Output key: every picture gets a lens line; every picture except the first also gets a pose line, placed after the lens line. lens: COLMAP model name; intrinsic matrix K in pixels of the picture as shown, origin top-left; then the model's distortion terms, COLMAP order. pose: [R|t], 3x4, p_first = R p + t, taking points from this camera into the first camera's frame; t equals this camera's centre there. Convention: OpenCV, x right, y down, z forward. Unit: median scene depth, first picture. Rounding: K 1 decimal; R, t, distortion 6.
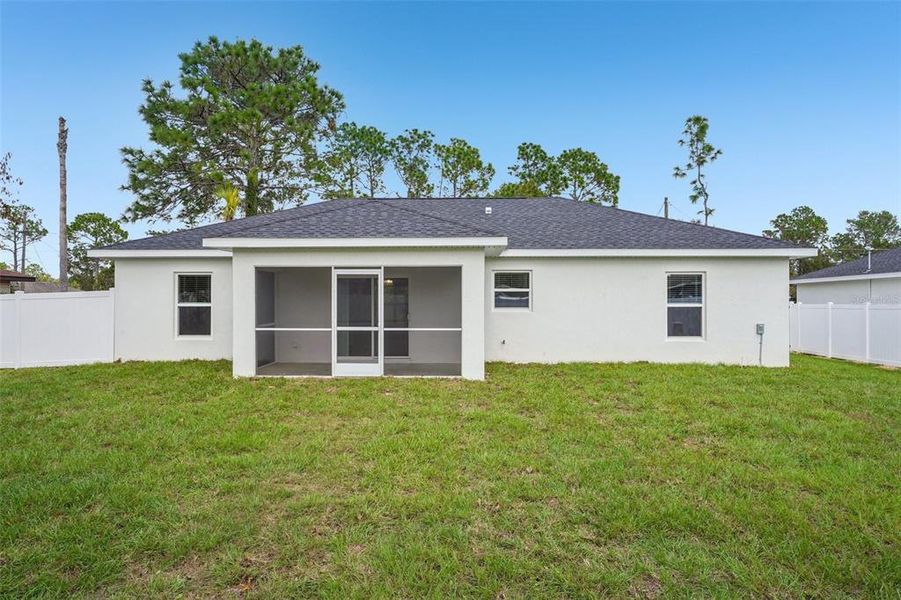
lens RADIAL K [[583.2, 0, 449.3], [0, 583.2, 286.9], [0, 0, 1]] dist [-0.058090, 0.070760]
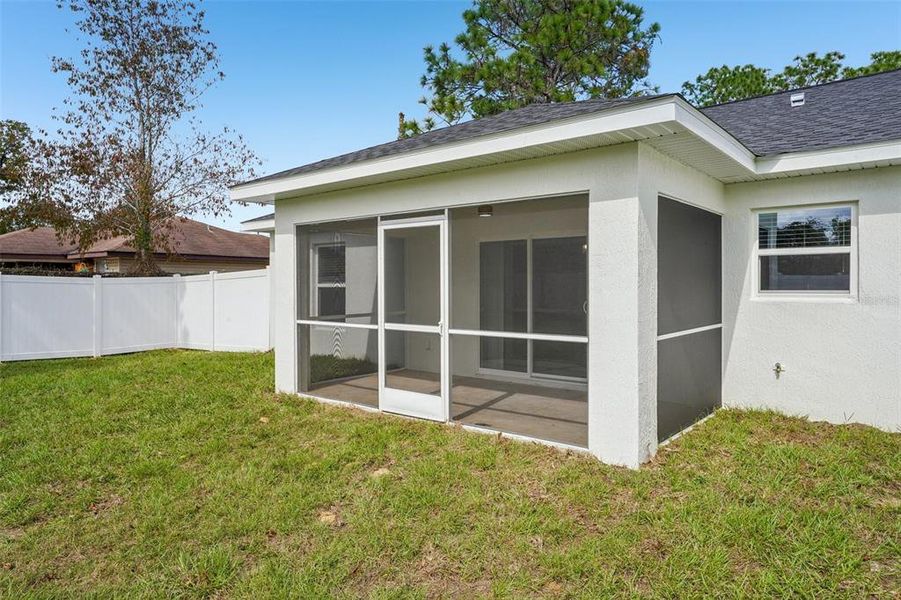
lens RADIAL K [[583.2, 0, 449.3], [0, 583.2, 286.9], [0, 0, 1]] dist [-0.058090, 0.070760]
pose [[0.782722, 0.001756, -0.622369, 0.168021], [0.016301, 0.999595, 0.023322, 0.017589], [0.622158, -0.028400, 0.782376, 0.487973]]
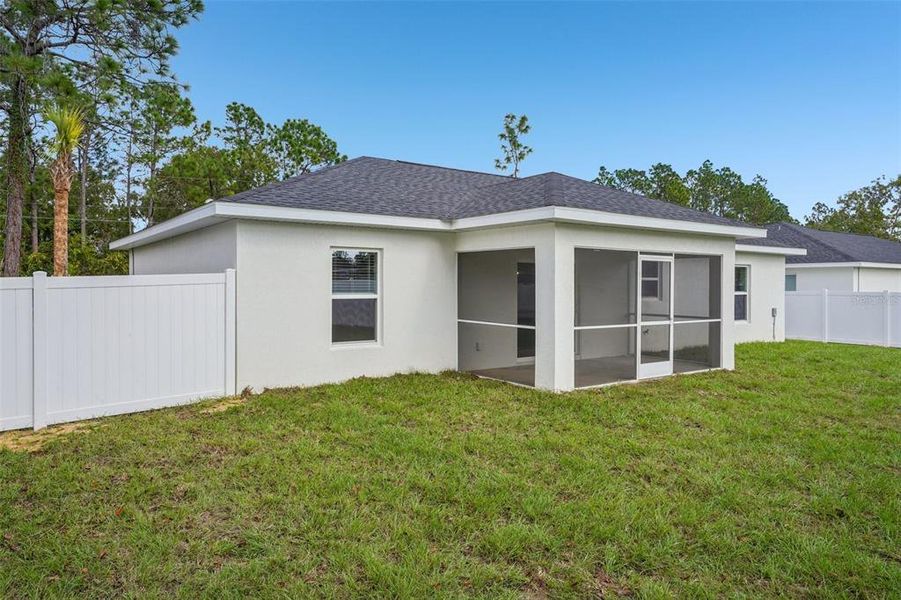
lens RADIAL K [[599.8, 0, 450.5], [0, 599.8, 300.0], [0, 0, 1]] dist [-0.067091, 0.149371]
pose [[0.794693, -0.012539, 0.606883, -0.773837], [-0.020070, 0.998697, 0.046915, 0.000729], [-0.606680, -0.049464, 0.793406, 0.386026]]
